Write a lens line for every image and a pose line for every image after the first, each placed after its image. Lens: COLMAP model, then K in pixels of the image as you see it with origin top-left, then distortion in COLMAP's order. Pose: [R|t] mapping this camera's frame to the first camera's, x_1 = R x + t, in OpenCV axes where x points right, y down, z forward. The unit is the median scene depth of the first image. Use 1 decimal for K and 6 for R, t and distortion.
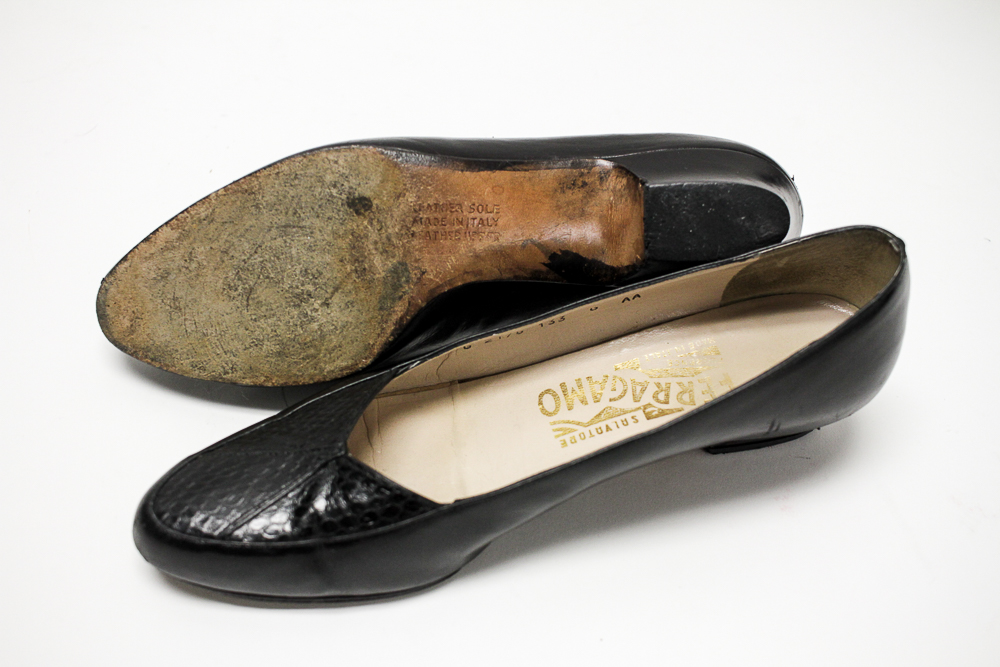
lens RADIAL K [[1197.7, 0, 500.9], [0, 1197.7, 333.4], [0, 0, 1]] dist [-0.104517, 0.000000]
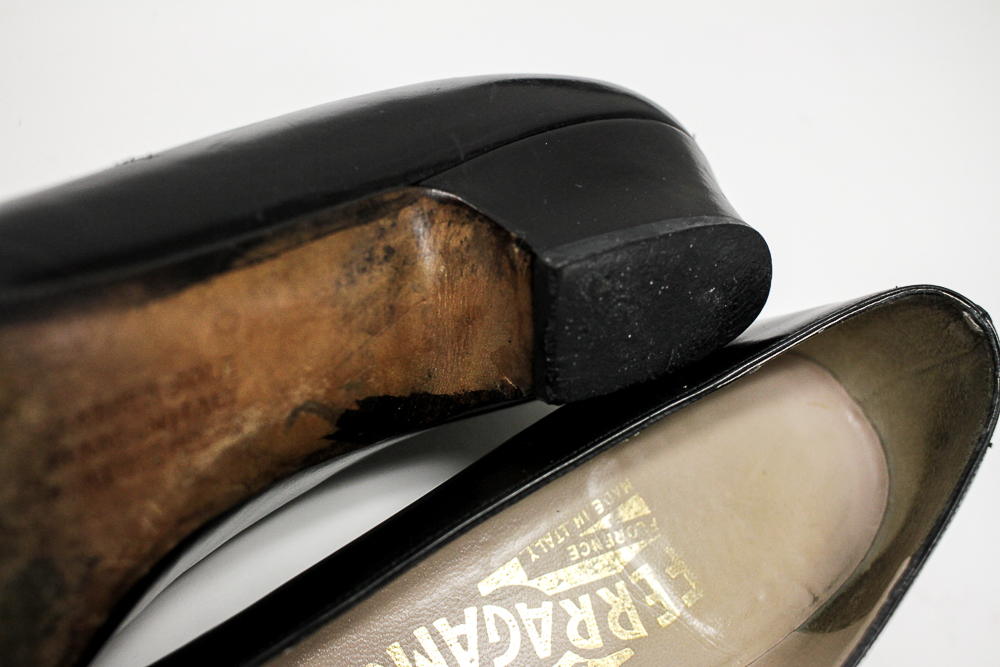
lens RADIAL K [[1197.7, 0, 498.7], [0, 1197.7, 333.8], [0, 0, 1]] dist [-0.104517, 0.000000]
pose [[0.847334, -0.225287, 0.480907, -0.122740], [0.054907, 0.937871, 0.342613, -0.253576], [-0.528215, -0.263902, 0.807059, 0.611672]]
